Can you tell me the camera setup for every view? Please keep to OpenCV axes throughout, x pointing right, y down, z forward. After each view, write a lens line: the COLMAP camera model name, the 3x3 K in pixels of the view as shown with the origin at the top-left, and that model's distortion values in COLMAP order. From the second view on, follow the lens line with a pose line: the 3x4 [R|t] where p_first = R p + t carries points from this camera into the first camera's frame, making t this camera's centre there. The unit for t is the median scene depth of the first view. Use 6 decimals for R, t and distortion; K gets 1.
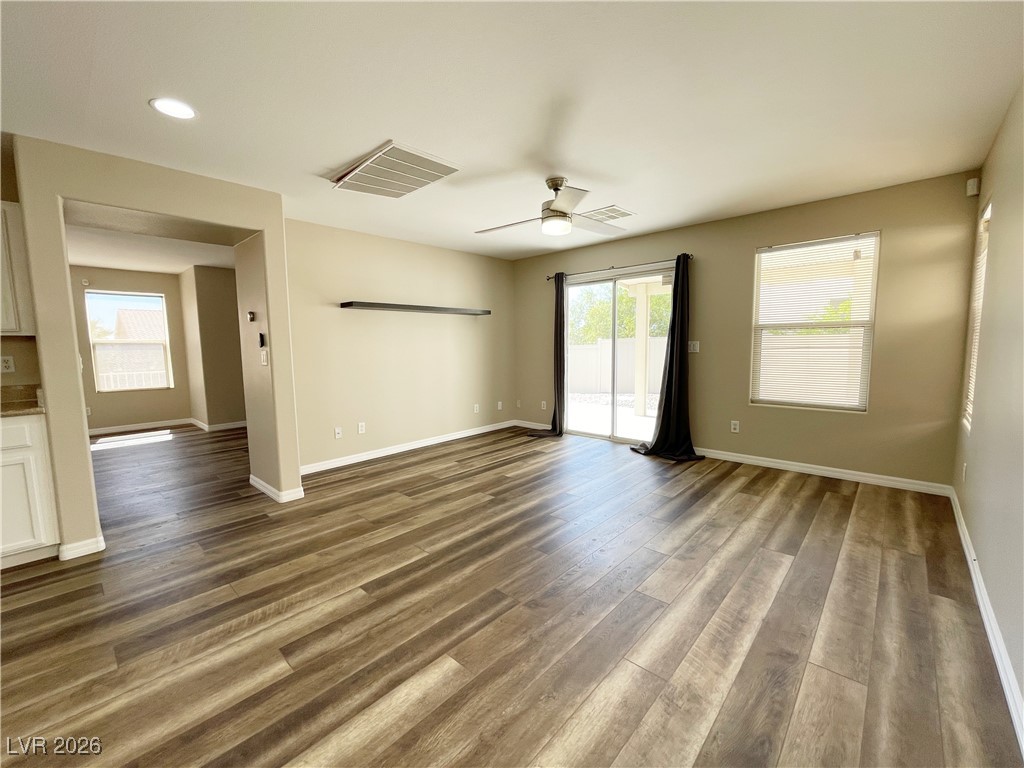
lens RADIAL K [[424.1, 0, 507.9], [0, 424.1, 384.1], [0, 0, 1]] dist [-0.000872, 0.000082]
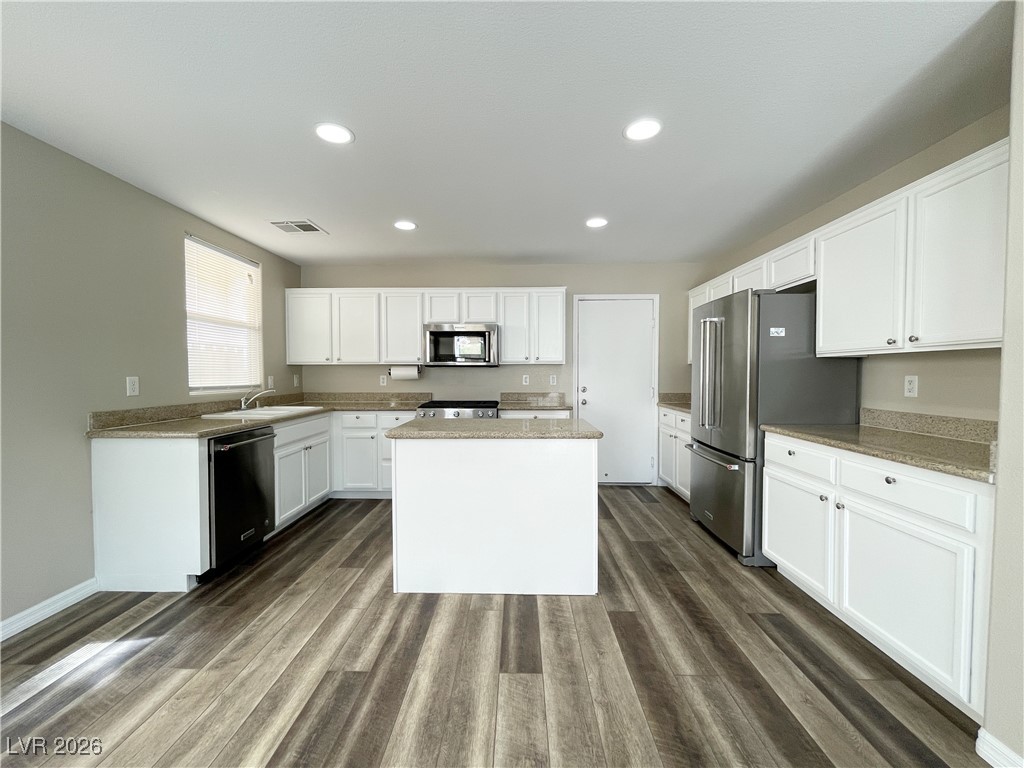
lens RADIAL K [[414.6, 0, 510.3], [0, 414.6, 383.9], [0, 0, 1]] dist [-0.003475, -0.000045]
pose [[-0.744973, 0.035945, -0.666125, -0.210579], [-0.049969, 0.992735, 0.109453, -0.074919], [0.665220, 0.114825, -0.737765, 0.784692]]
